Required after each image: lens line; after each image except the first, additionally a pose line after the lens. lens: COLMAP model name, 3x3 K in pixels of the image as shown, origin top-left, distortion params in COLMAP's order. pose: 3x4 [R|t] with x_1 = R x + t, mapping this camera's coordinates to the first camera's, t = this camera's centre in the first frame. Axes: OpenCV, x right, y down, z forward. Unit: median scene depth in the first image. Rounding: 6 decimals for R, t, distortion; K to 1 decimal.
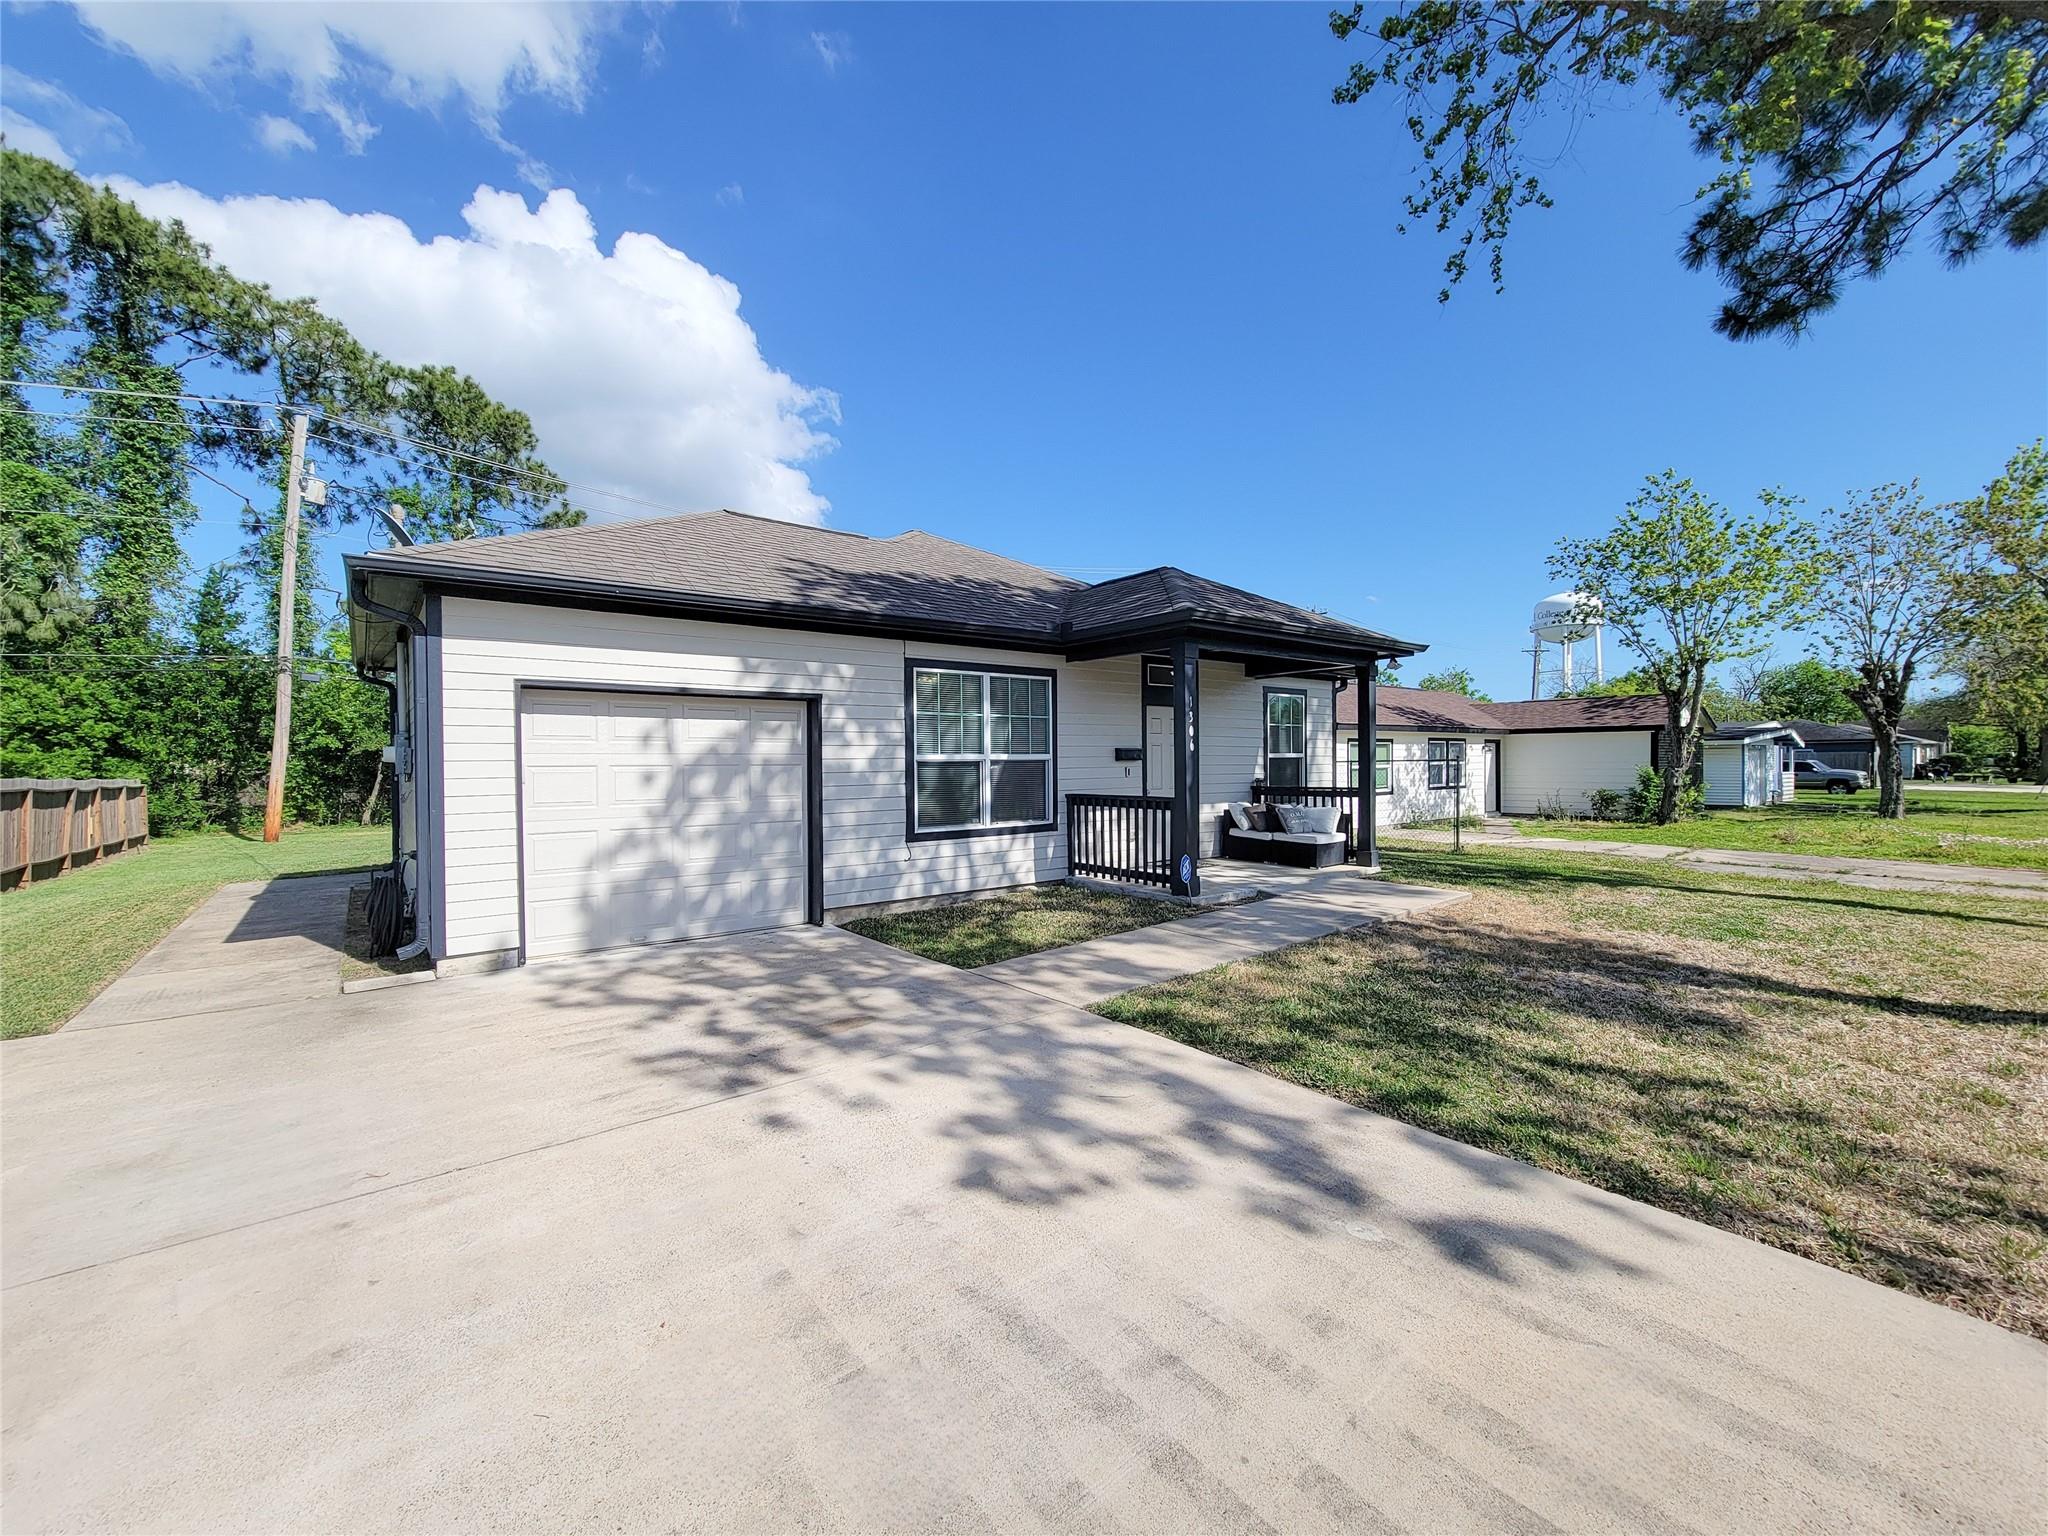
lens RADIAL K [[823.6, 0, 1016.4], [0, 823.6, 771.7], [0, 0, 1]] dist [0.001107, -0.002575]
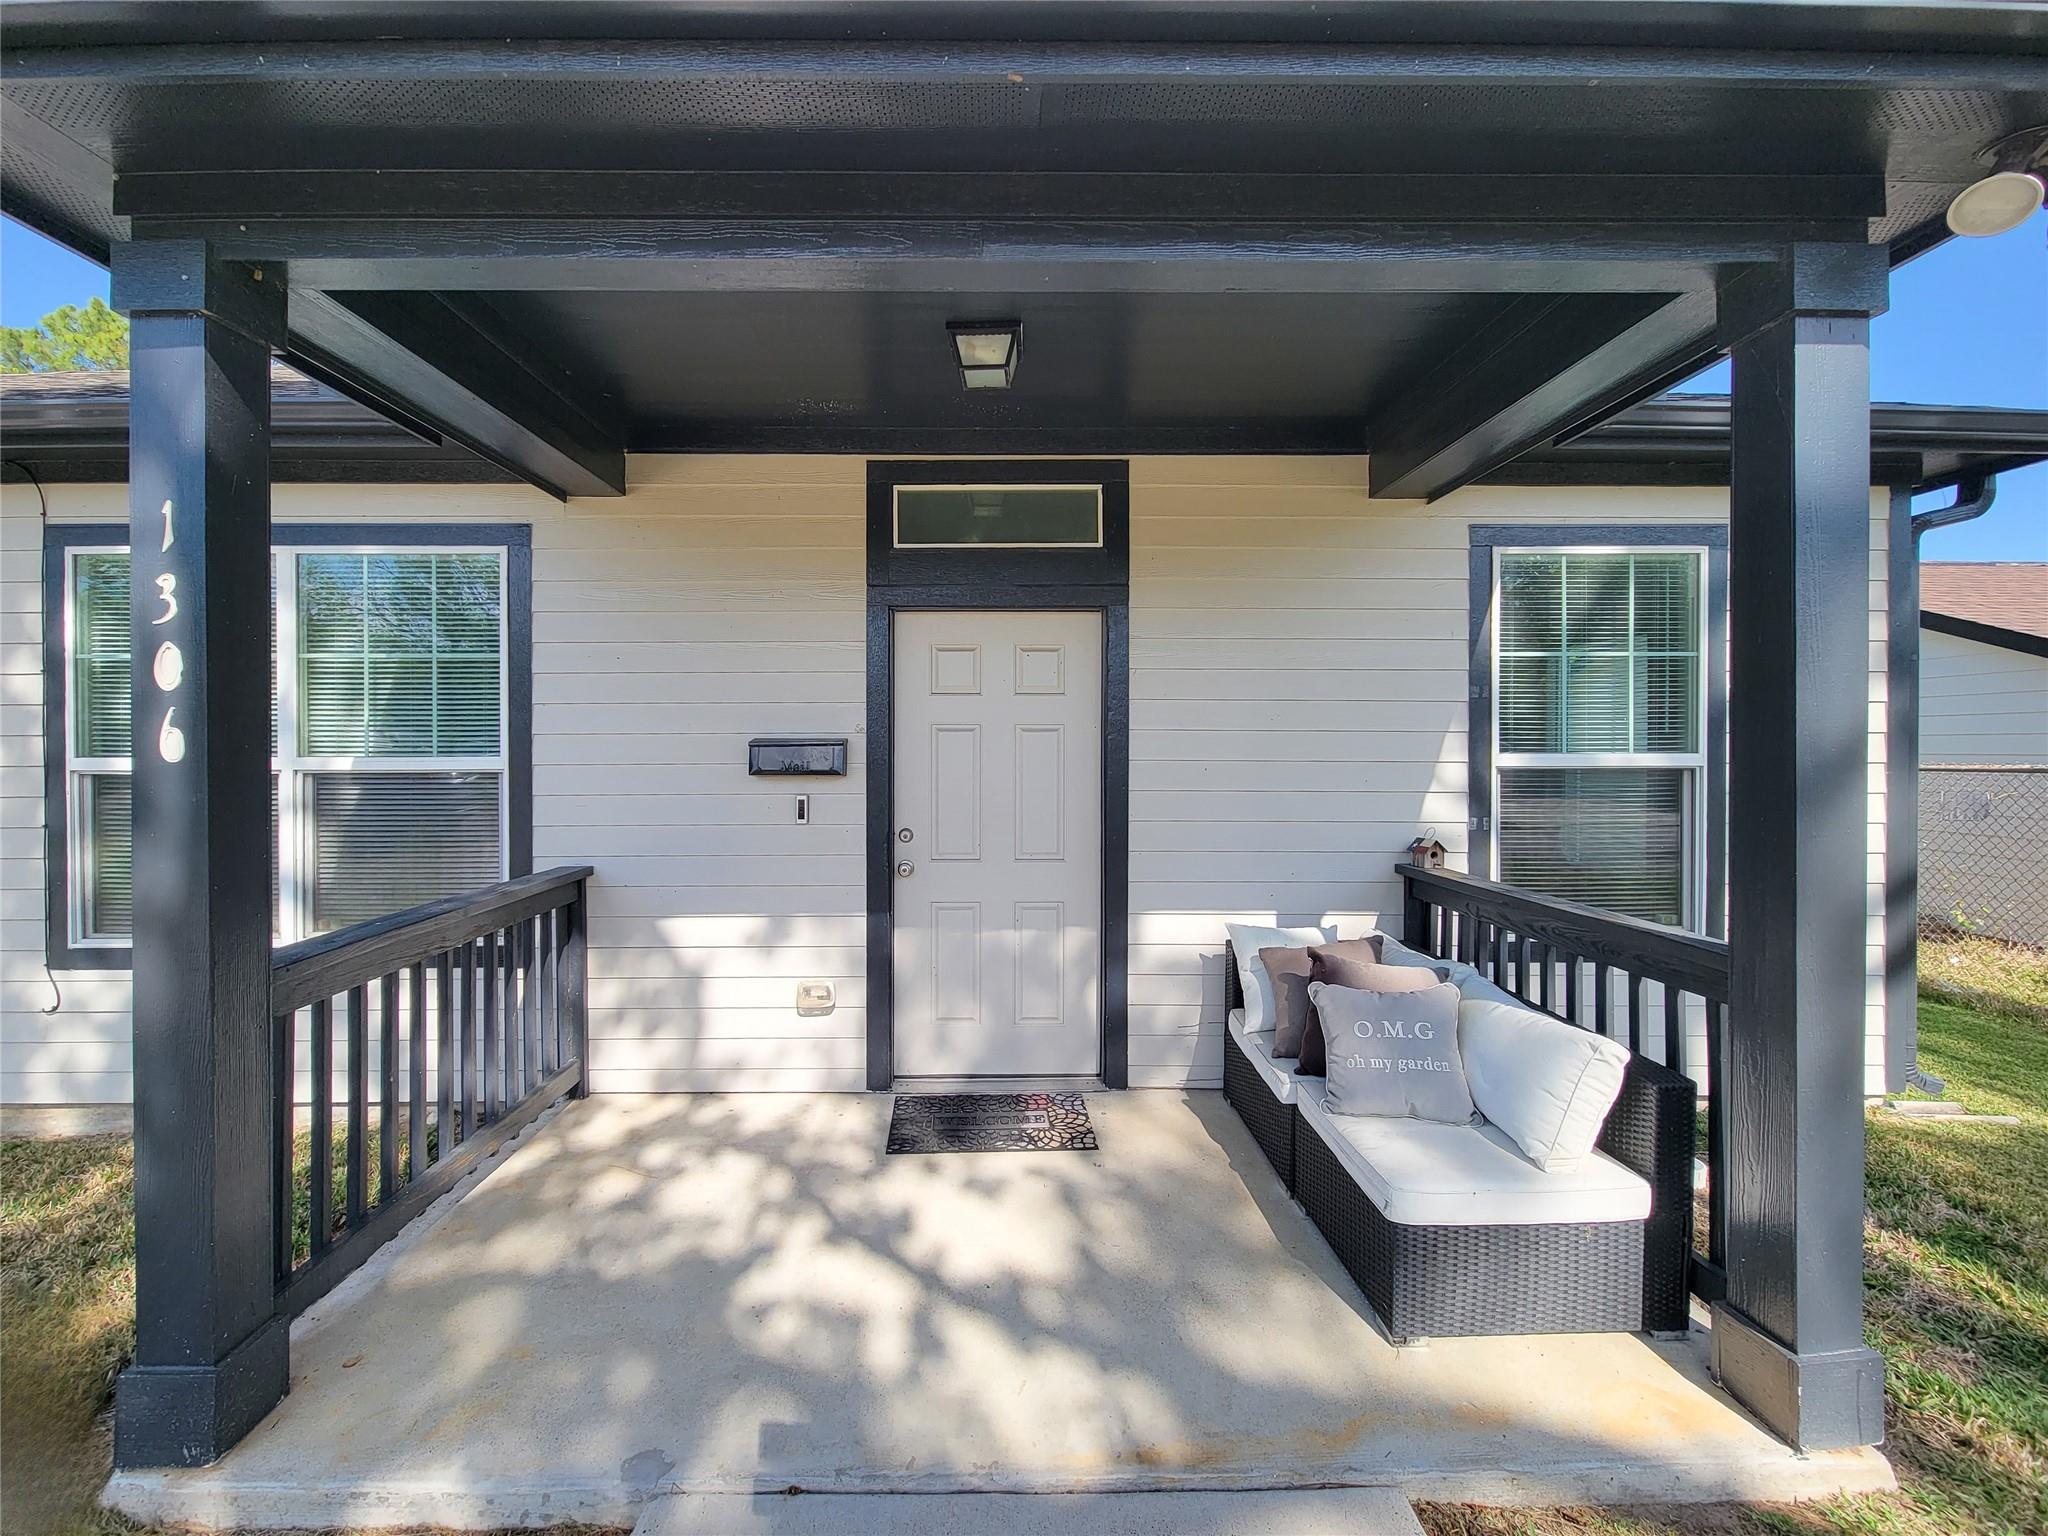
lens RADIAL K [[856.2, 0, 1009.0], [0, 856.2, 756.1], [0, 0, 1]] dist [-0.000624, -0.000352]
pose [[0.793465, 0.012714, -0.608483, 0.419060], [-0.011730, 0.999916, 0.005597, -0.024206], [0.608502, 0.002697, 0.793547, 0.775879]]
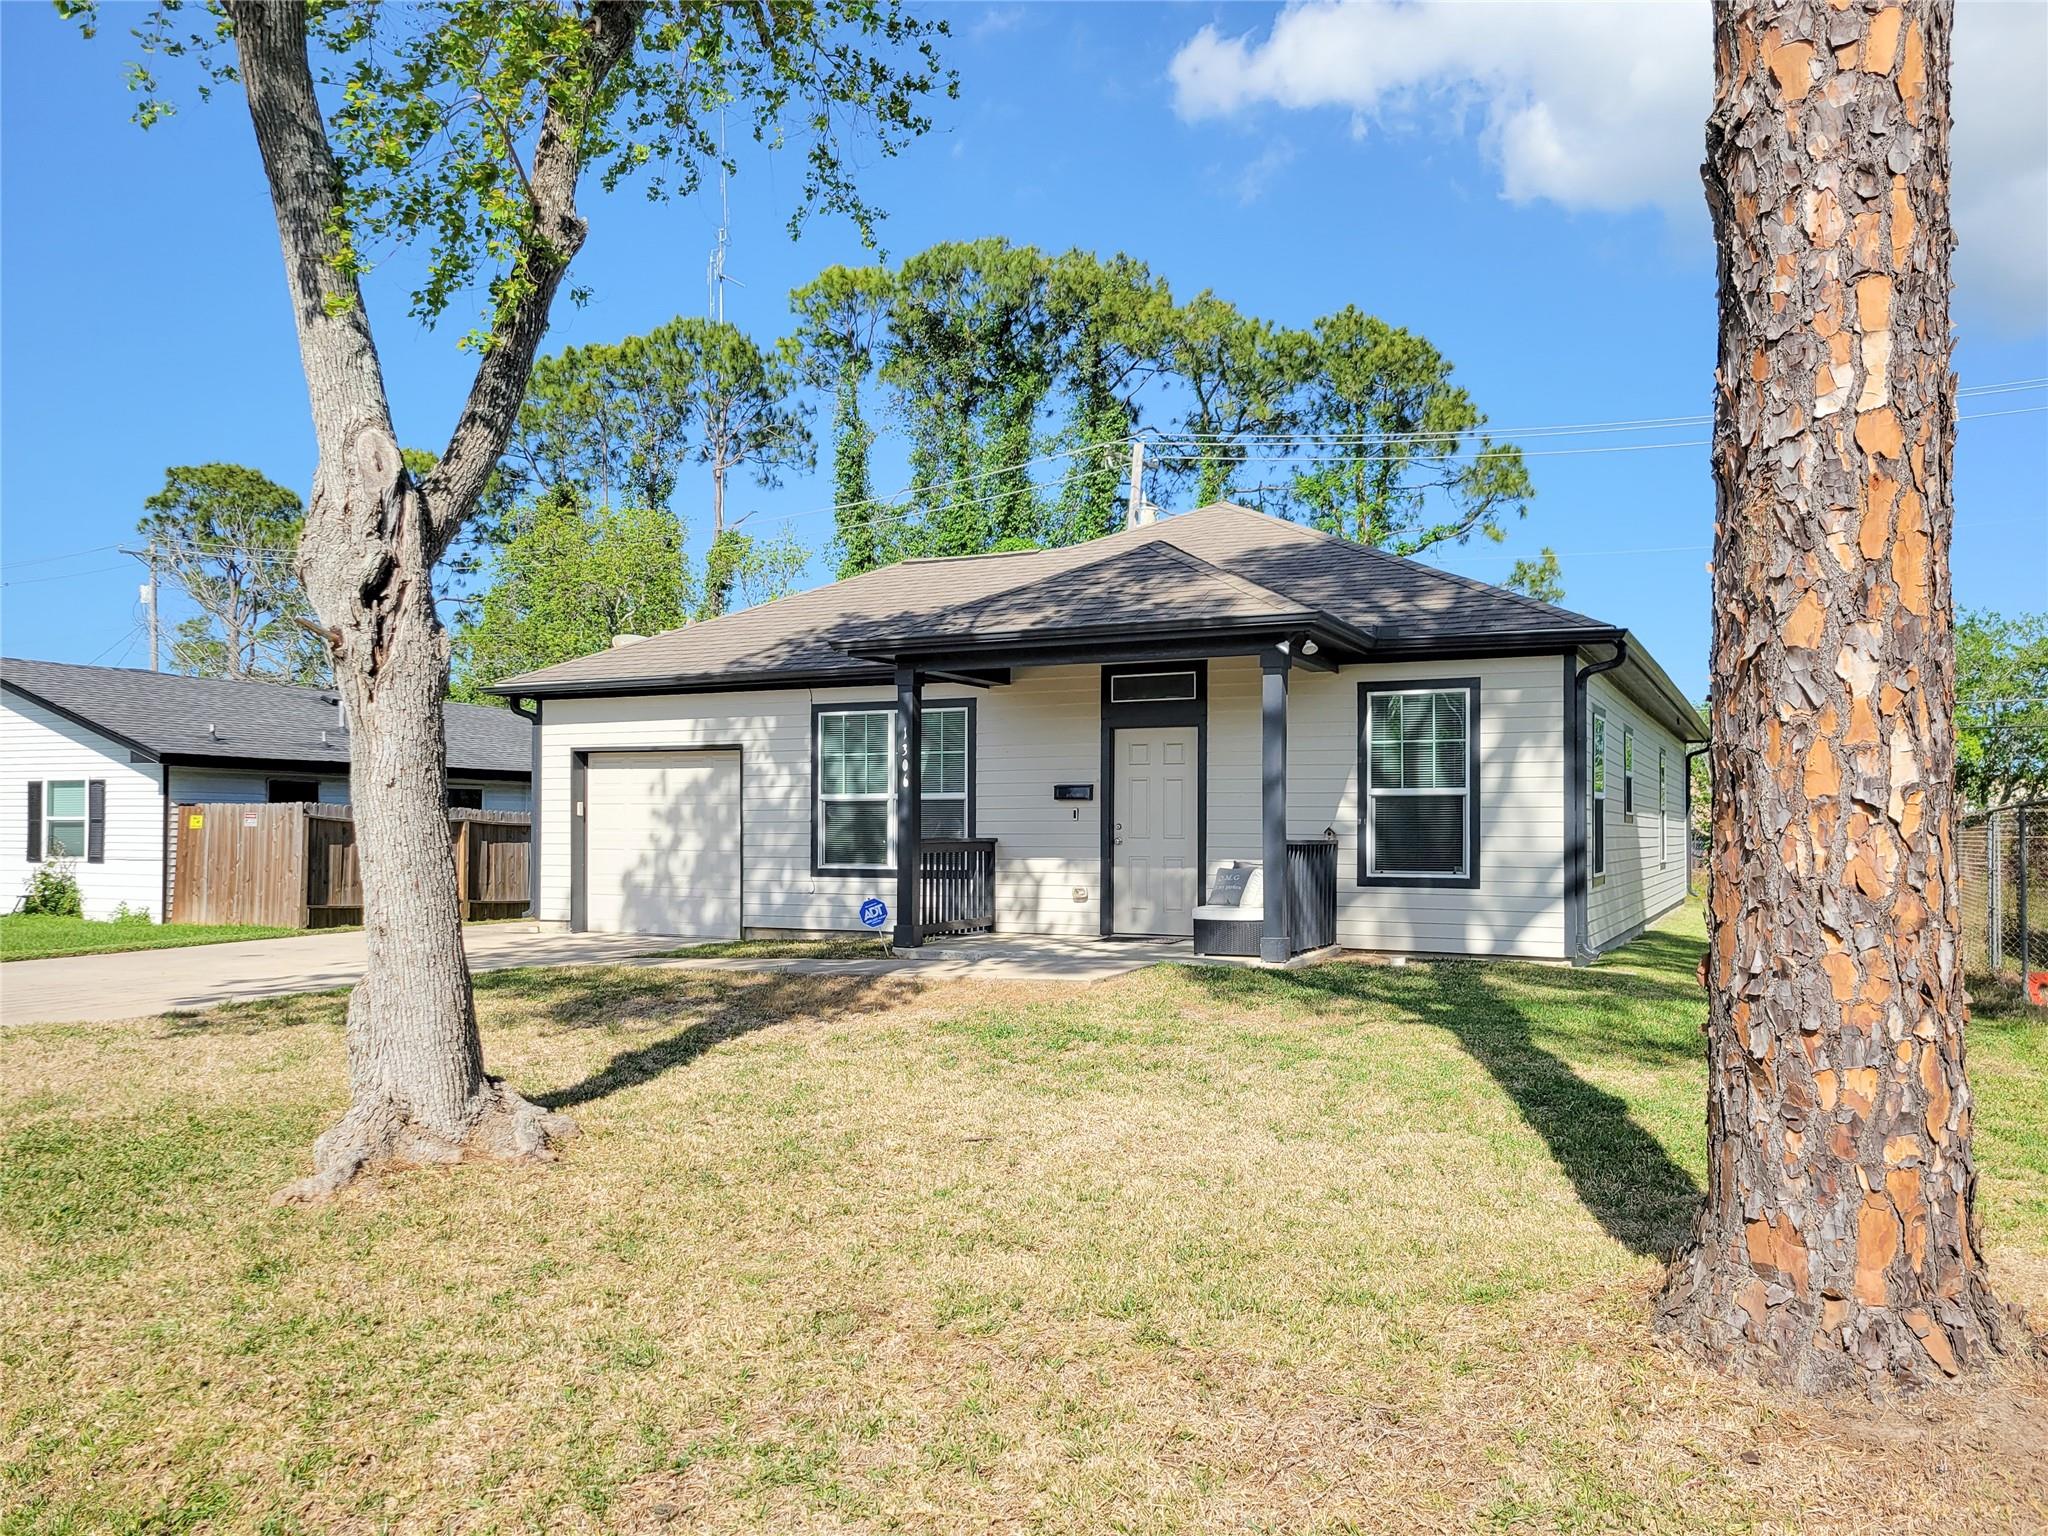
lens RADIAL K [[1533.5, 0, 1027.2], [0, 1533.5, 822.2], [0, 0, 1]] dist [0.035486, 0.002128]
pose [[0.433397, 0.005353, -0.901187, 1.471487], [-0.016065, 0.999869, -0.001787, 0.012297], [0.901060, 0.015252, 0.433426, 0.310266]]
